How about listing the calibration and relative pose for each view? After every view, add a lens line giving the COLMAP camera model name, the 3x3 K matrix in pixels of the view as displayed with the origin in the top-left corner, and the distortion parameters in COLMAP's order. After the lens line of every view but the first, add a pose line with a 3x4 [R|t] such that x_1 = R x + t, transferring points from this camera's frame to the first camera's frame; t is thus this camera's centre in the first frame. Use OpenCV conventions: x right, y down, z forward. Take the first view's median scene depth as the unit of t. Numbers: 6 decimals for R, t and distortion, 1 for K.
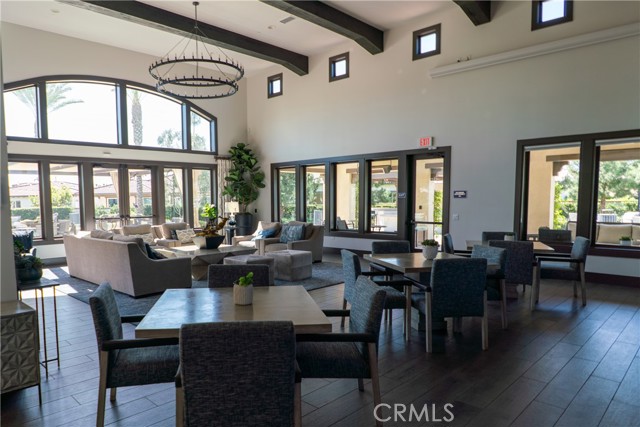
lens RADIAL K [[412.4, 0, 320.9], [0, 412.4, 233.5], [0, 0, 1]] dist [-0.006395, -0.002070]
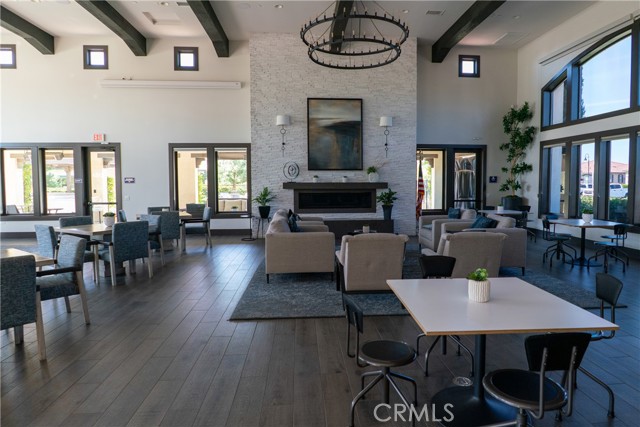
lens RADIAL K [[384.8, 0, 320.0], [0, 384.8, 213.5], [0, 0, 1]] dist [-0.051820, 0.001172]
pose [[0.708123, -0.052068, 0.704167, -0.091477], [0.055315, 0.998303, 0.018192, 0.022494], [-0.703920, 0.026068, 0.709801, -0.287379]]
